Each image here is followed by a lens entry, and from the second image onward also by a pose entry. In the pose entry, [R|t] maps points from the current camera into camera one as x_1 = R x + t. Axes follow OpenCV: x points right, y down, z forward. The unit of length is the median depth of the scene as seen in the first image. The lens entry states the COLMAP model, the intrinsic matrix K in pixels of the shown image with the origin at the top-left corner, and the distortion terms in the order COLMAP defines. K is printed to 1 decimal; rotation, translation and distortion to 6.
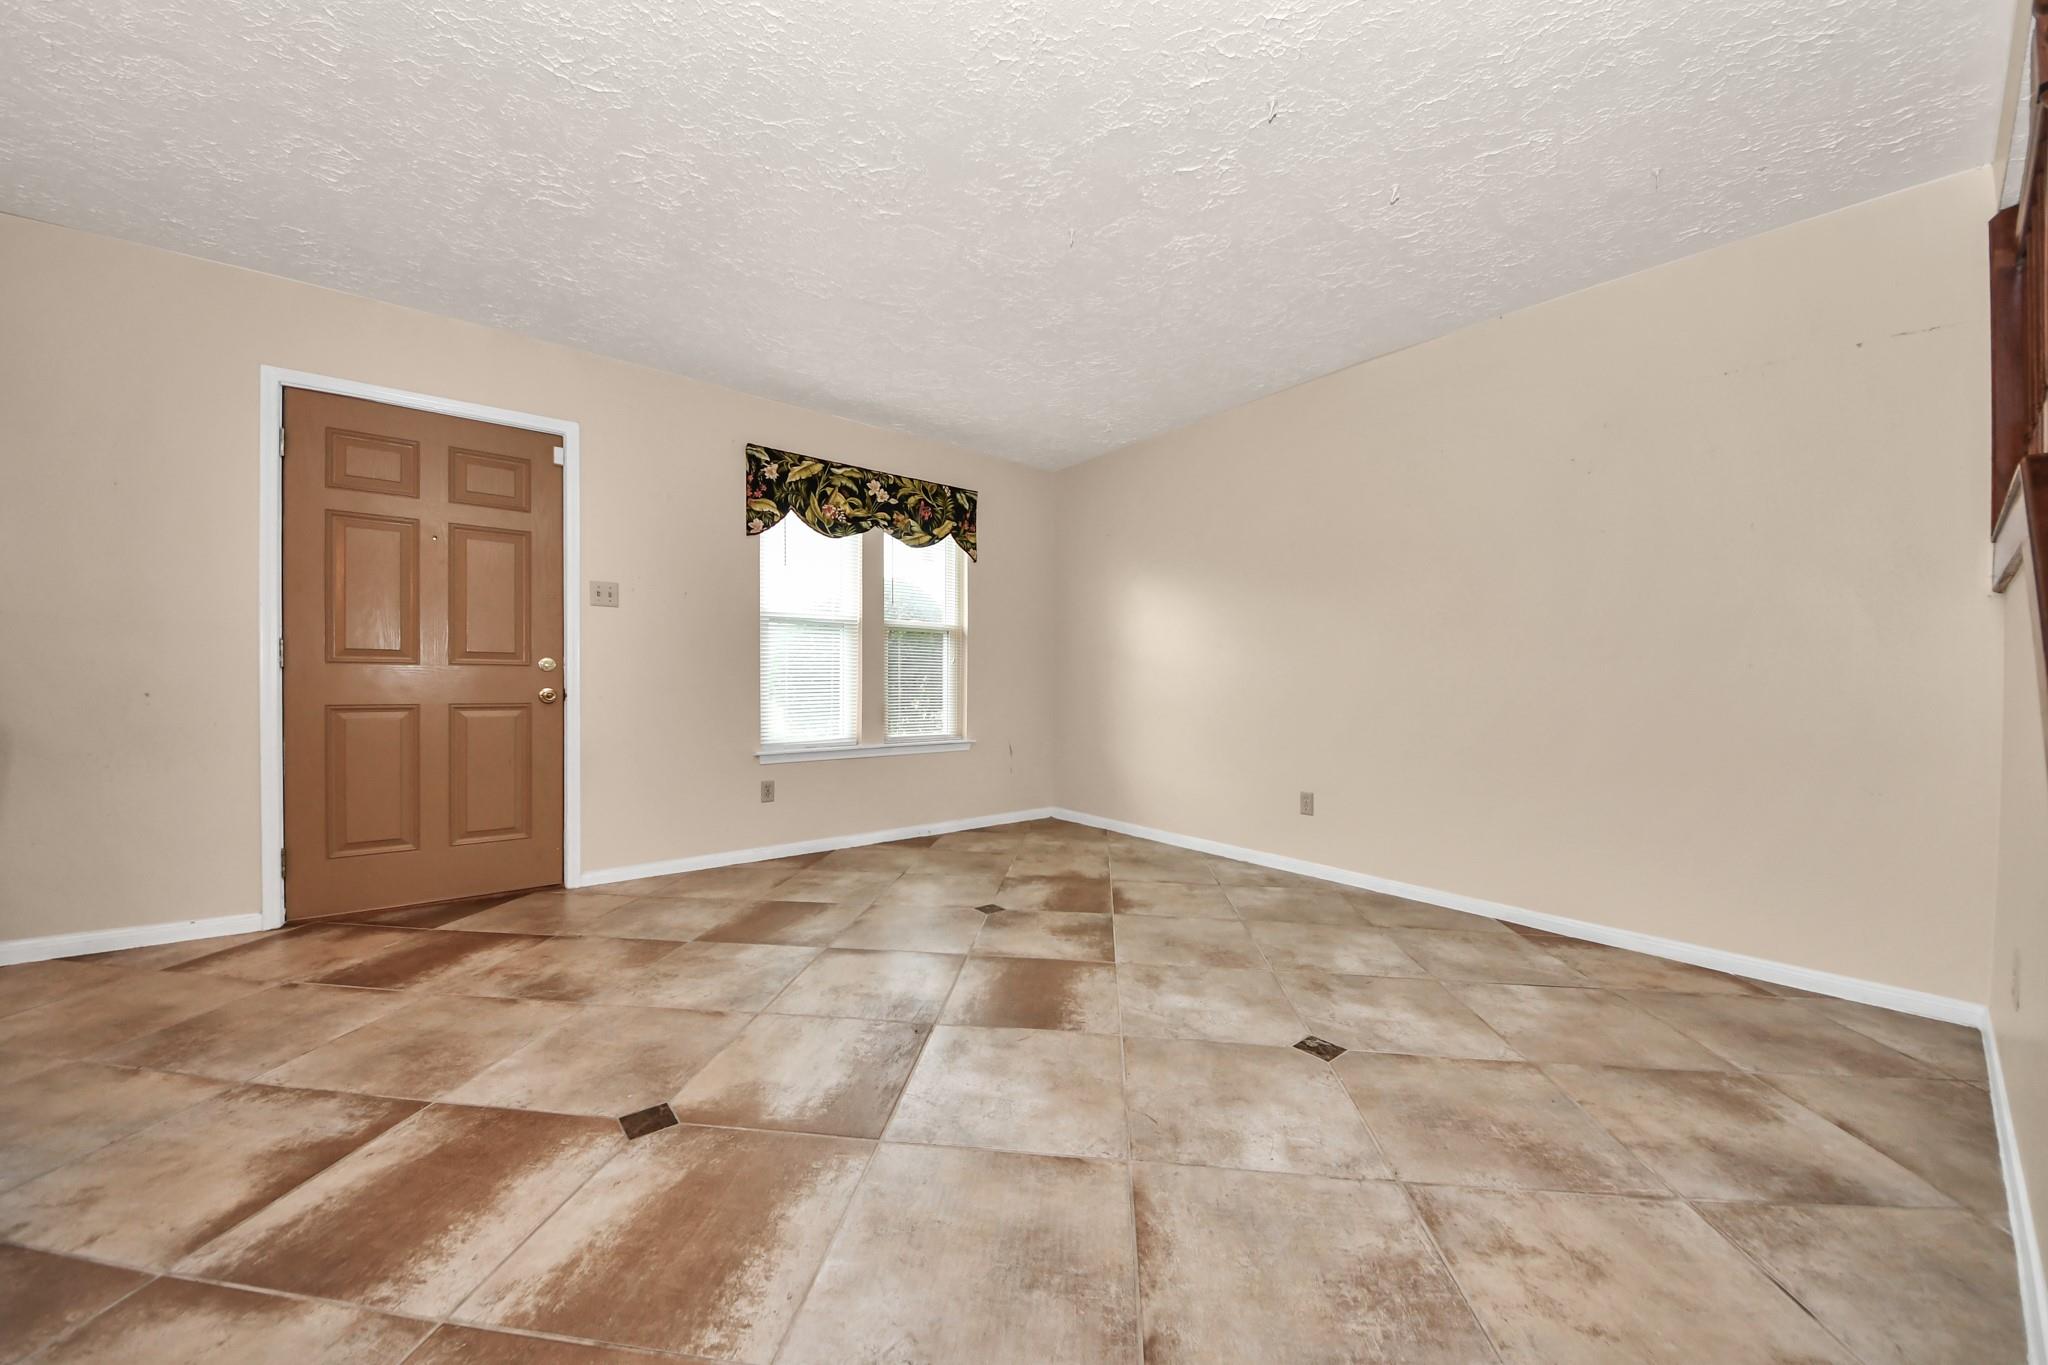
lens RADIAL K [[731.1, 0, 1018.4], [0, 731.1, 684.5], [0, 0, 1]] dist [0.042389, -0.027522]
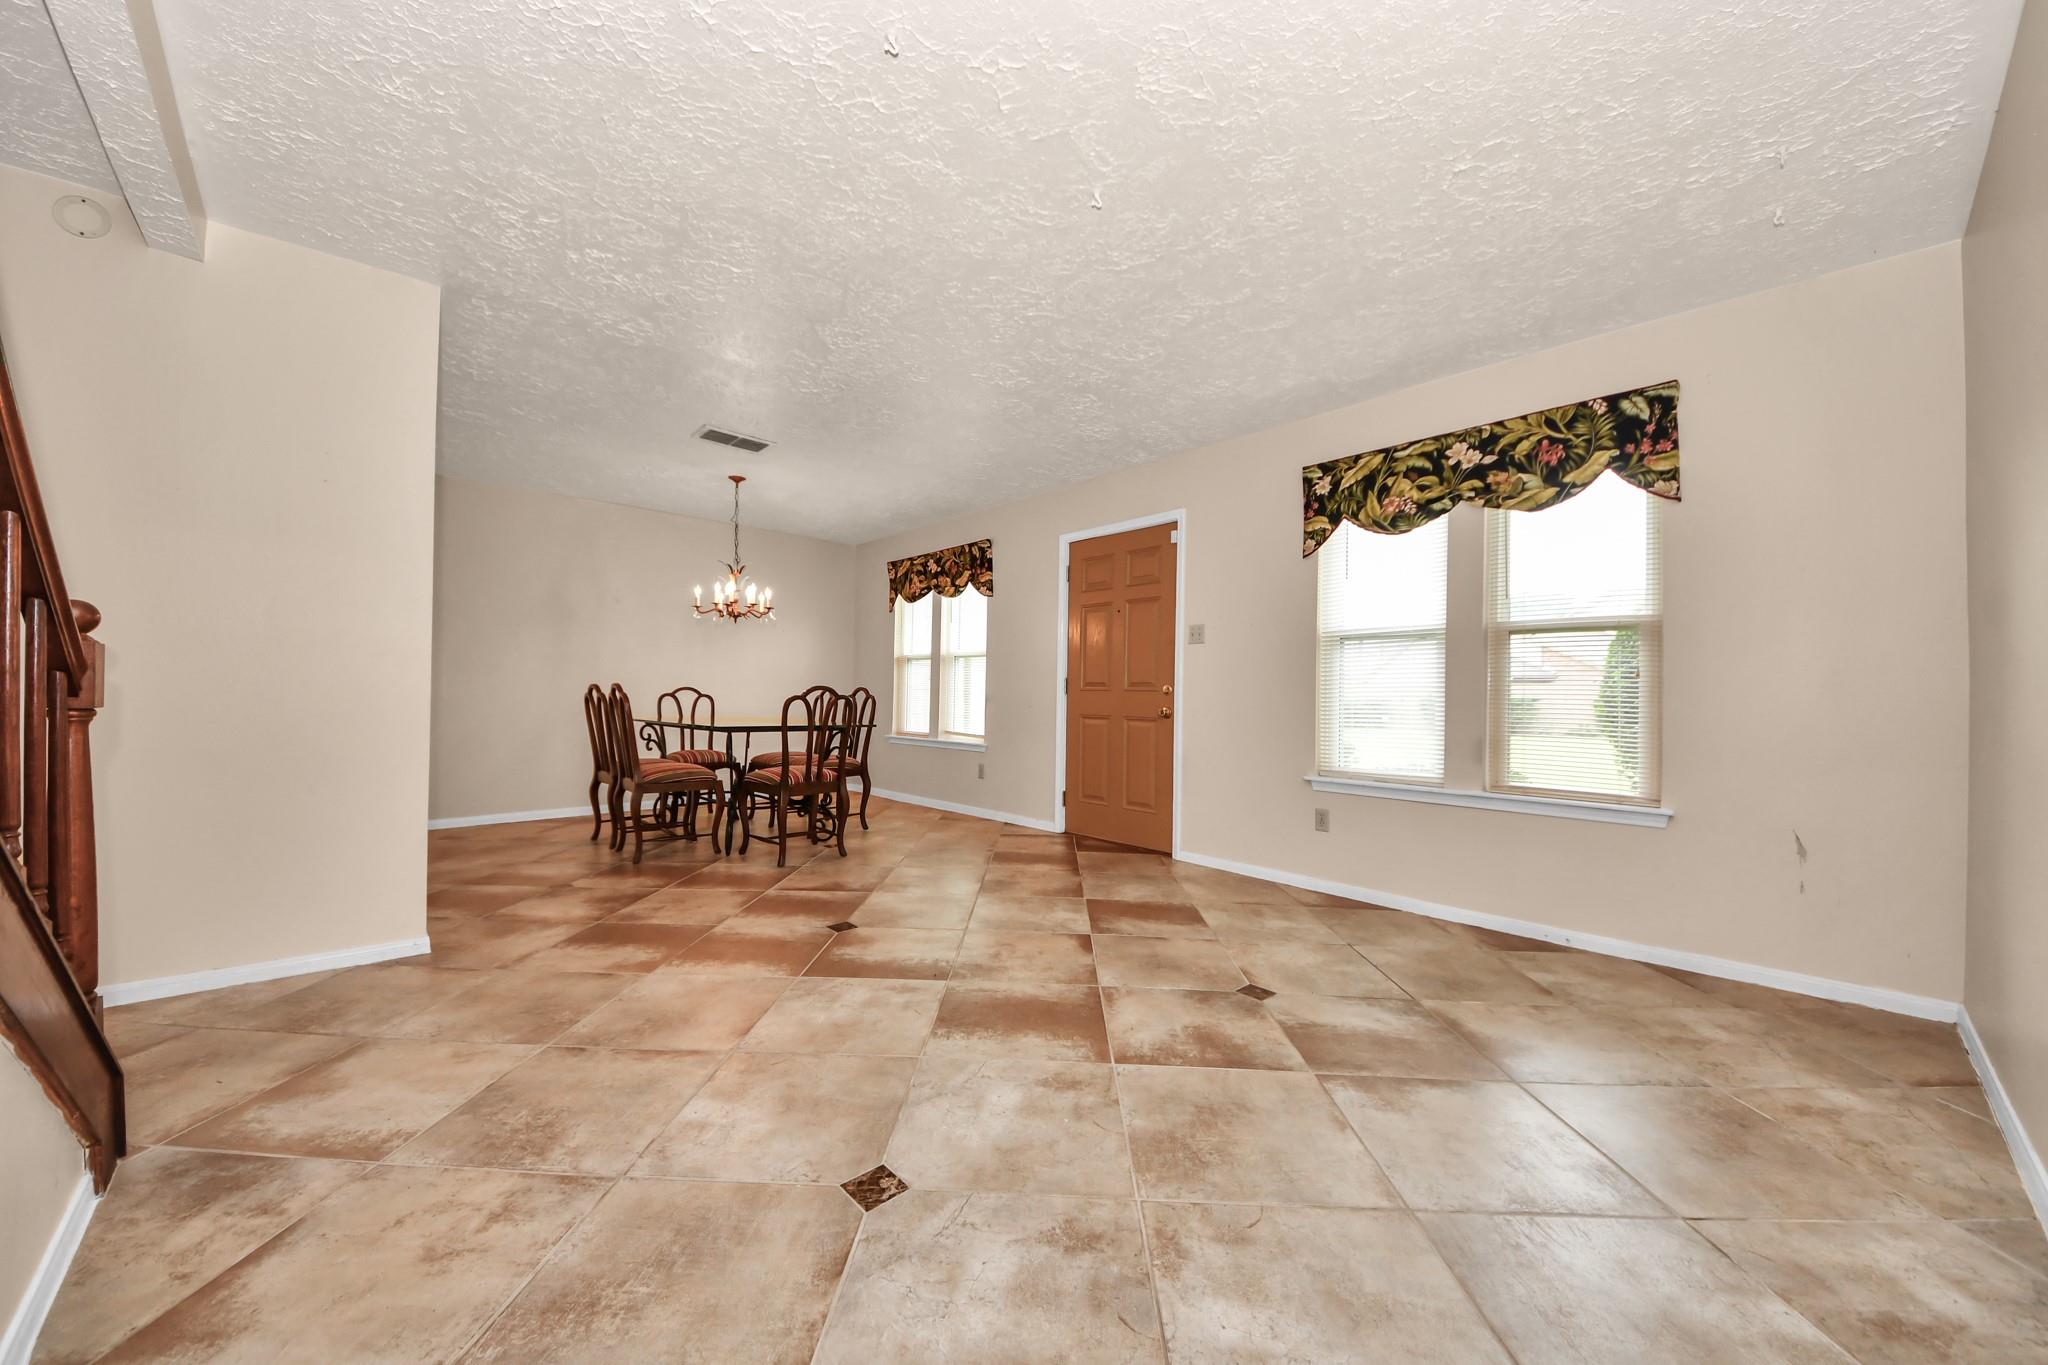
lens RADIAL K [[731.1, 0, 1018.4], [0, 731.1, 684.5], [0, 0, 1]] dist [0.042389, -0.027522]
pose [[0.055046, -0.022487, -0.998231, 0.687062], [-0.017559, 0.999570, -0.023485, -0.001232], [0.998329, 0.018821, 0.054627, 0.639994]]
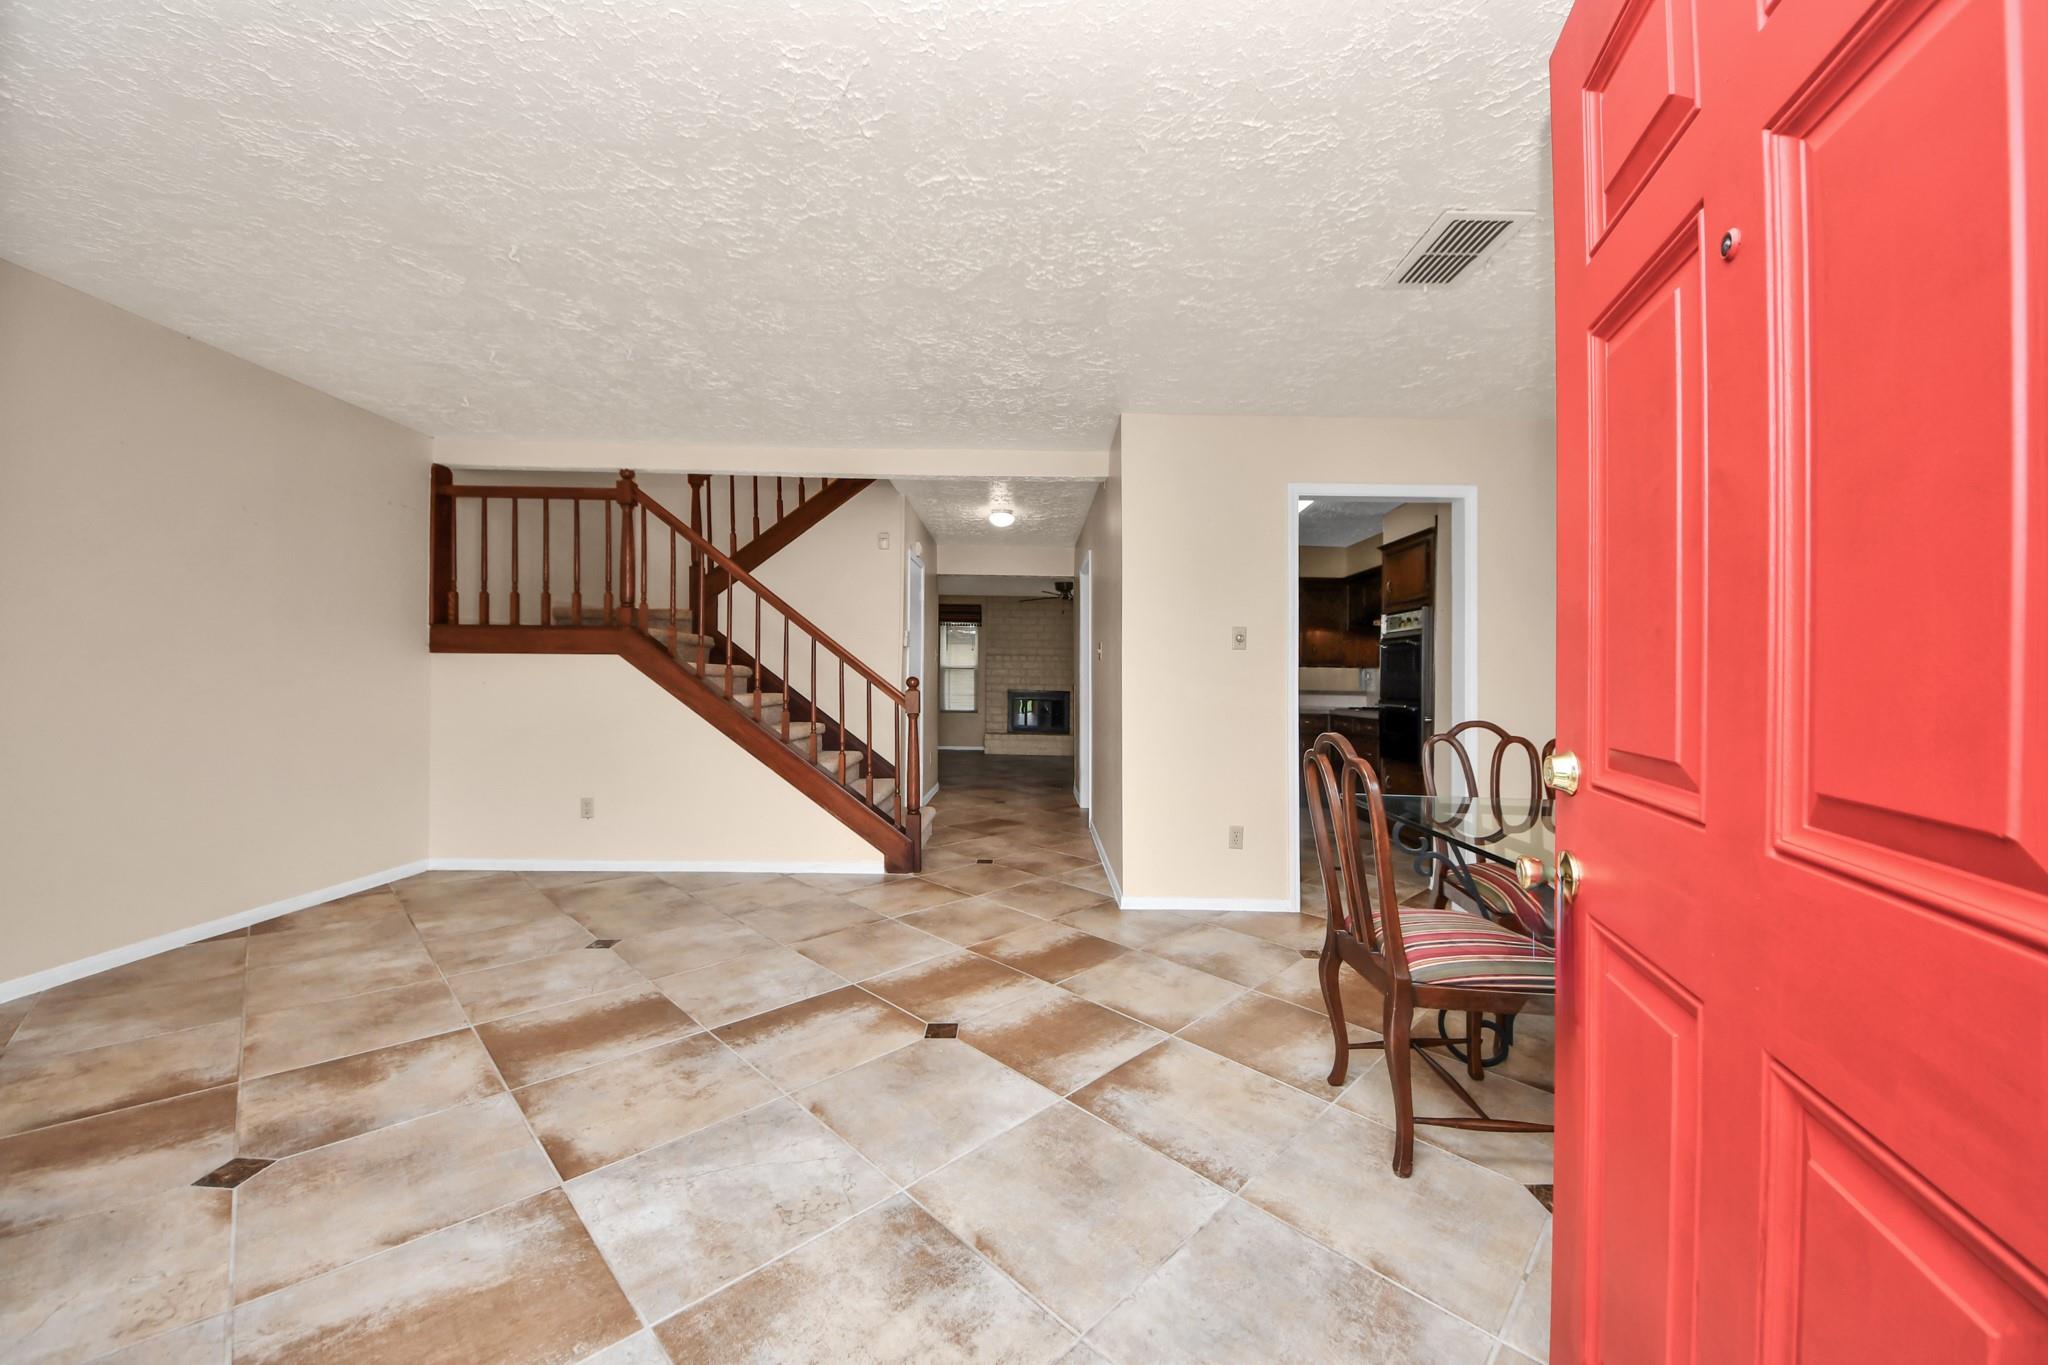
lens RADIAL K [[732.3, 0, 1020.8], [0, 732.3, 684.3], [0, 0, 1]] dist [0.022287, -0.016913]
pose [[-0.774918, -0.024784, 0.631576, -0.719364], [-0.020617, 0.999690, 0.013933, -0.053135], [-0.631725, -0.002224, -0.775189, 0.962158]]
